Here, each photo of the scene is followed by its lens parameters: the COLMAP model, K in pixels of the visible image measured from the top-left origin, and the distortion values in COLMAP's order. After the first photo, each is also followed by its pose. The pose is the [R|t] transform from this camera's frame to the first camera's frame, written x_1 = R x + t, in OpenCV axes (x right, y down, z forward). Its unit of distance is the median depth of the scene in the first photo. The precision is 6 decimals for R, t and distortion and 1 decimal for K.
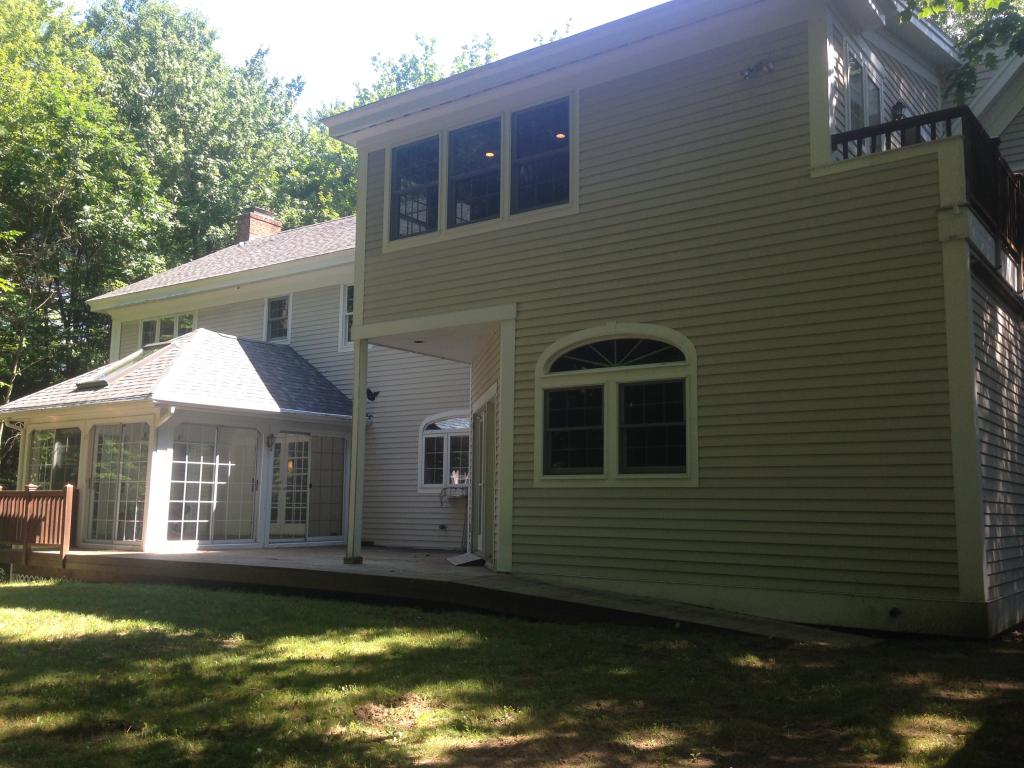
lens RADIAL K [[958.4, 0, 506.3], [0, 958.4, 411.7], [0, 0, 1]] dist [0.063745, 0.000000]
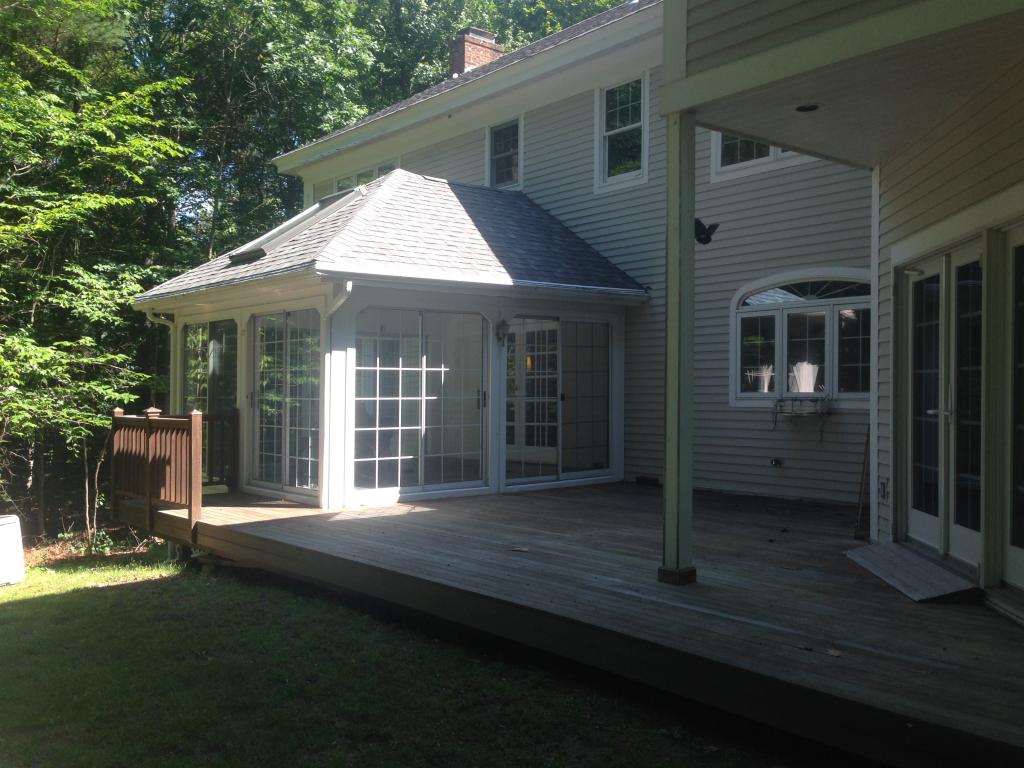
lens RADIAL K [[958.4, 0, 510.4], [0, 958.4, 387.9], [0, 0, 1]] dist [0.063745, 0.000000]
pose [[0.973553, -0.015794, -0.227913, -0.088291], [0.037840, 0.994976, 0.092689, 0.008531], [0.225304, -0.098862, 0.969260, 0.353756]]
